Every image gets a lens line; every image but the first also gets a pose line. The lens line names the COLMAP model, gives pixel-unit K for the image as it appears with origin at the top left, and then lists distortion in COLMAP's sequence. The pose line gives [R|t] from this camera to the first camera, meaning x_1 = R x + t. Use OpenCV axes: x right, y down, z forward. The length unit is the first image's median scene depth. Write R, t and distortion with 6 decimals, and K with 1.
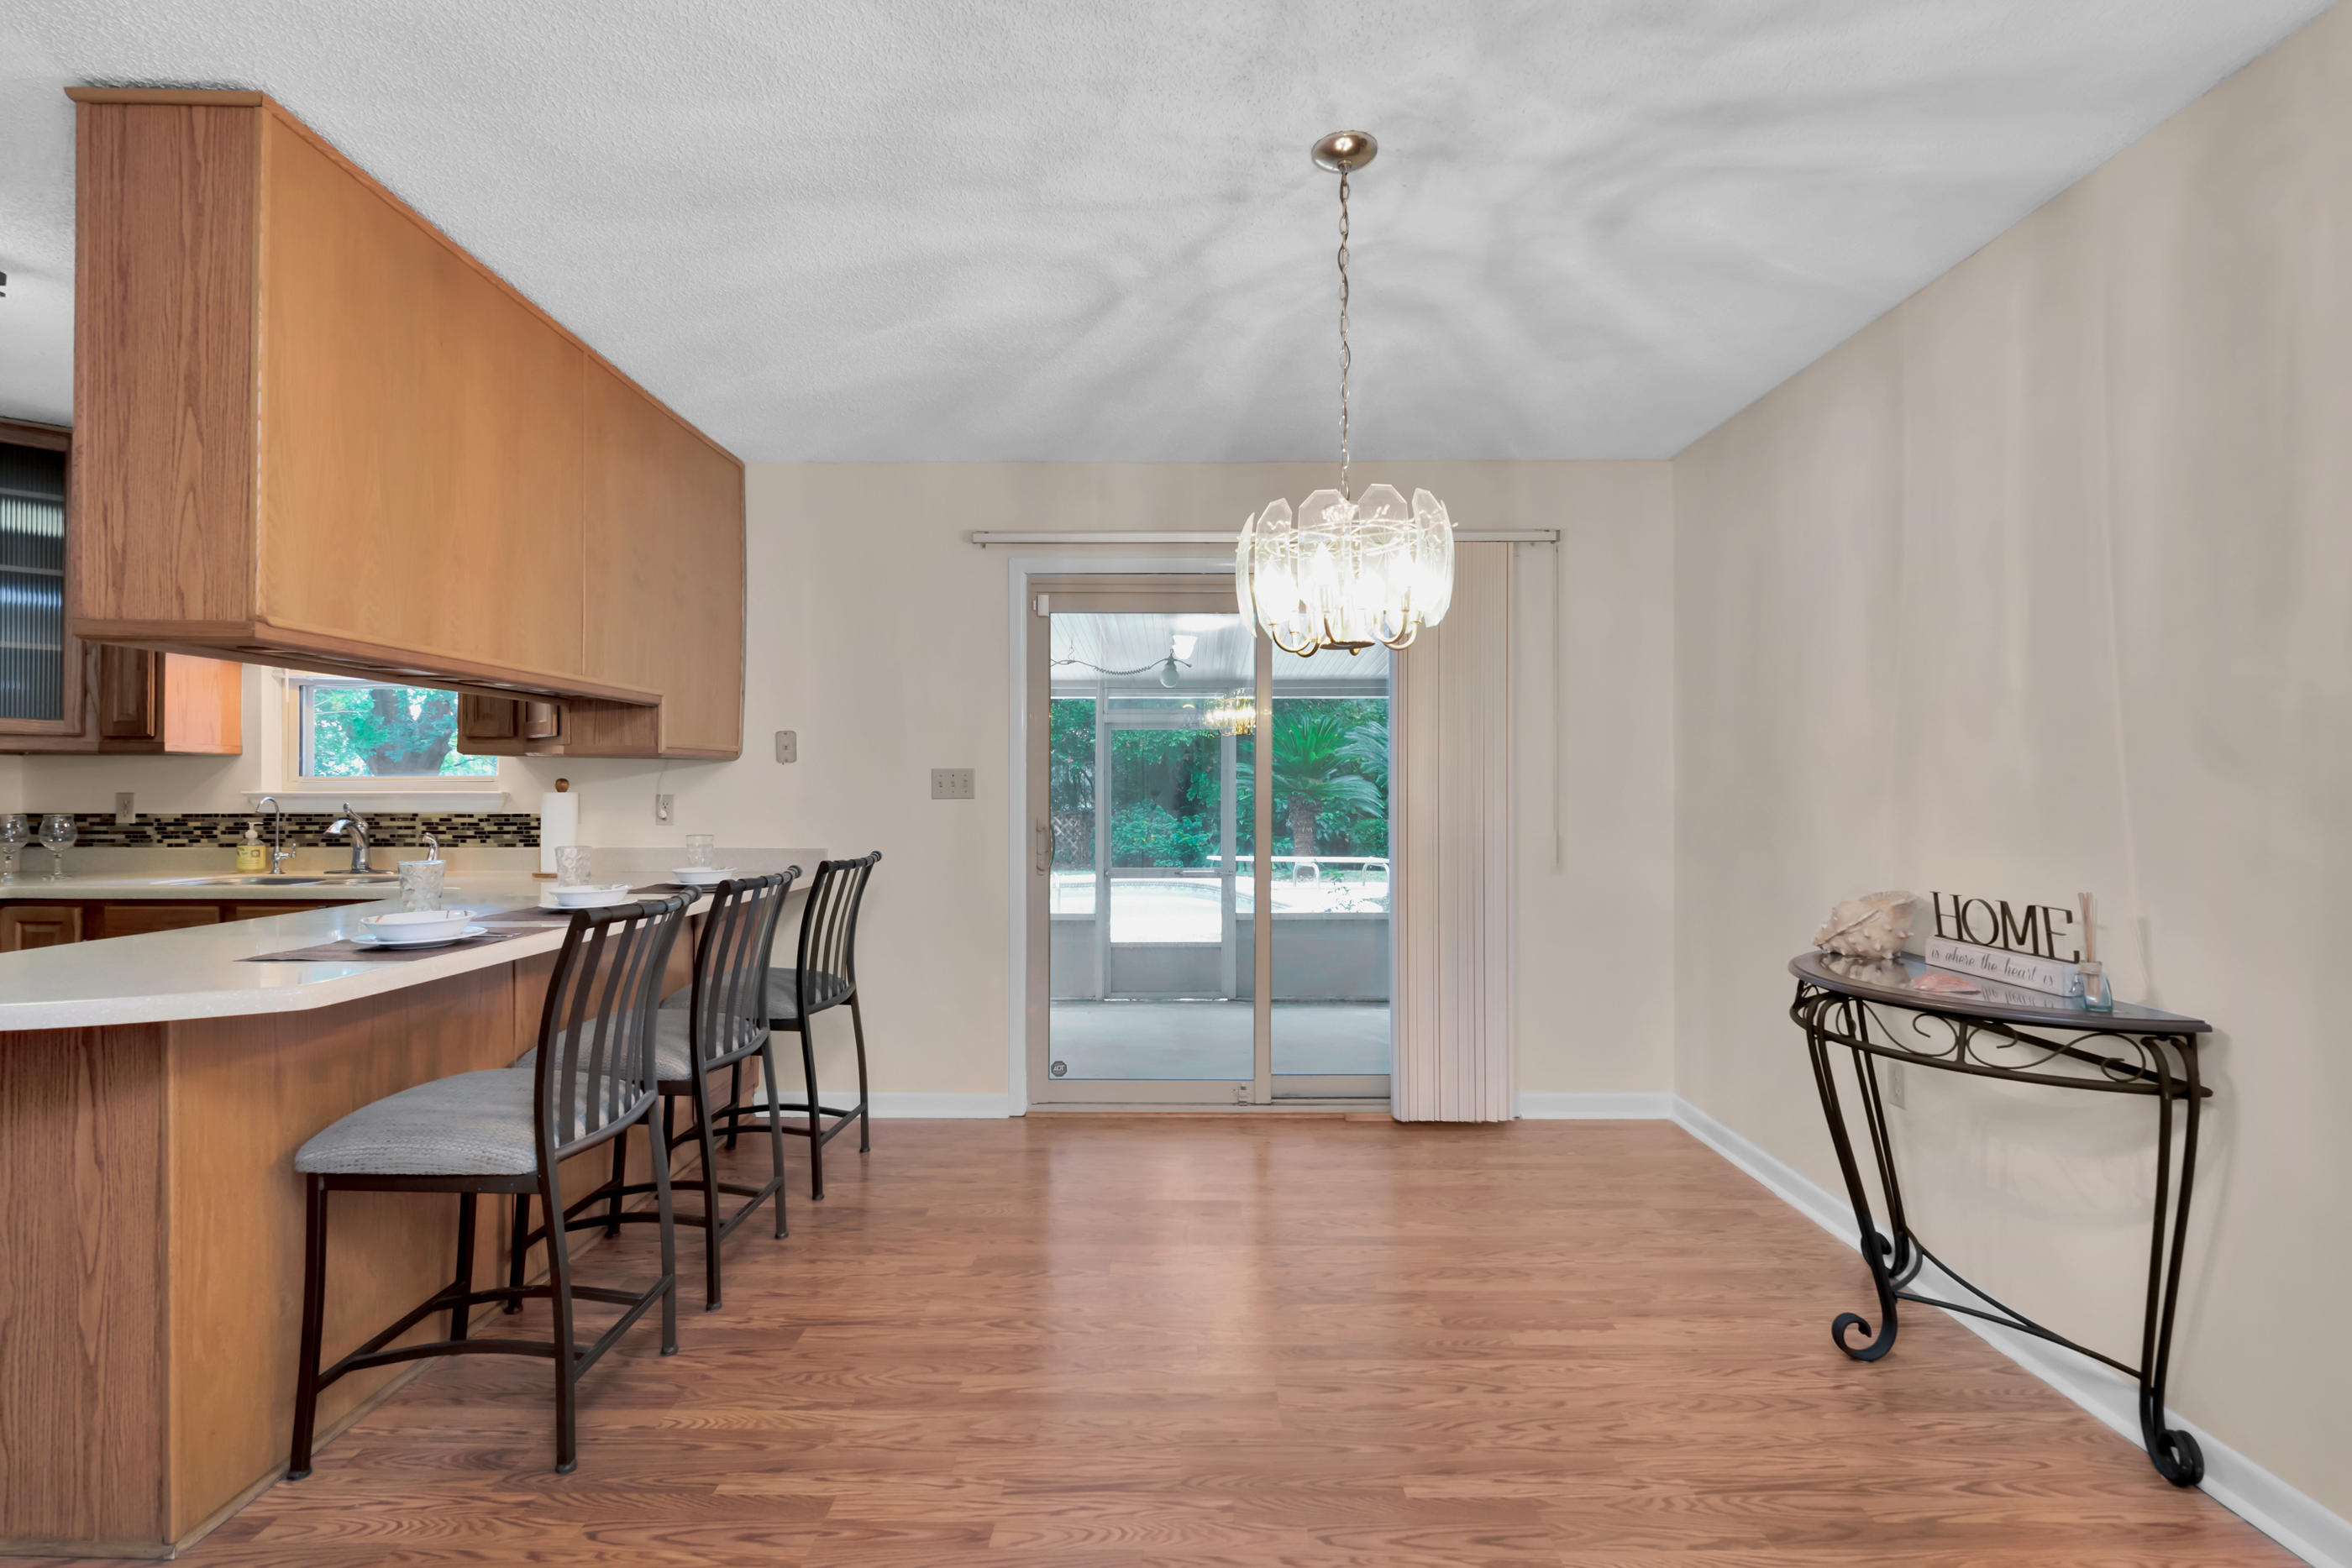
lens RADIAL K [[1056.2, 0, 1188.4], [0, 1056.2, 781.4], [0, 0, 1]] dist [-0.003259, -0.000847]
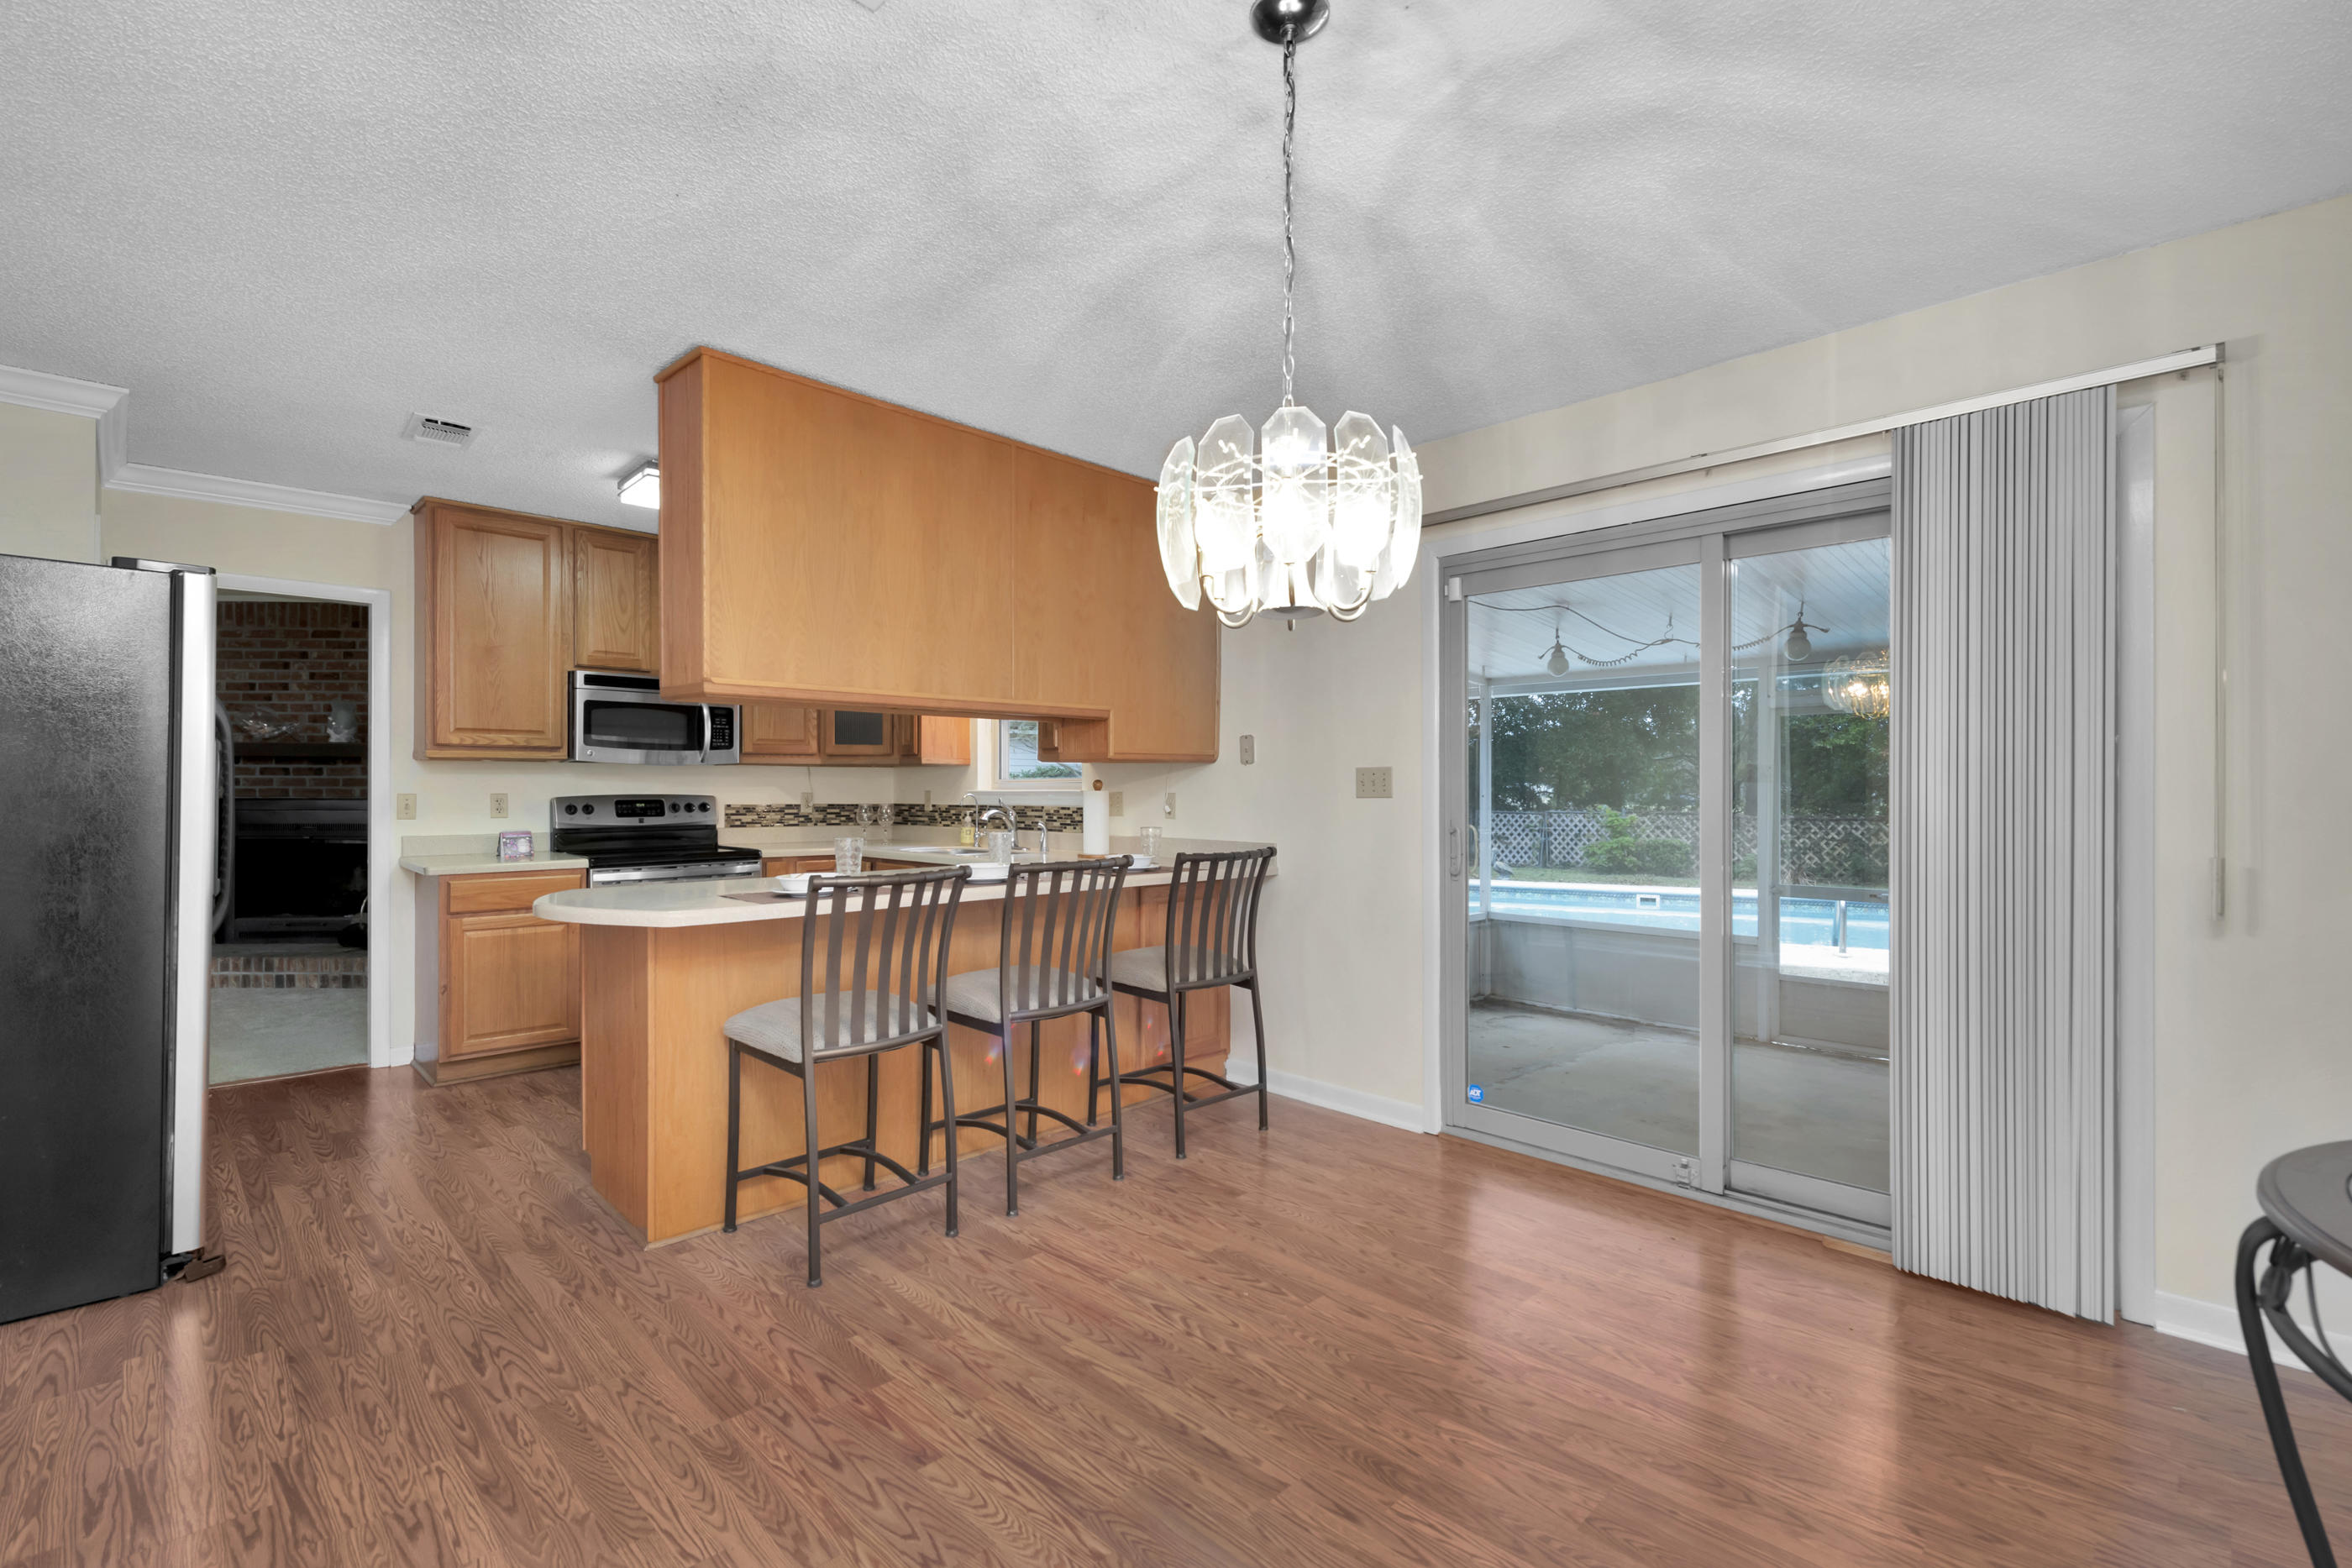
lens RADIAL K [[1046.2, 0, 1192.4], [0, 1046.2, 788.7], [0, 0, 1]] dist [-0.001387, -0.000313]
pose [[0.709692, 0.000046, -0.704512, 0.366867], [0.004956, 0.999975, 0.005058, 0.002132], [0.704494, -0.007081, 0.709674, 0.198112]]
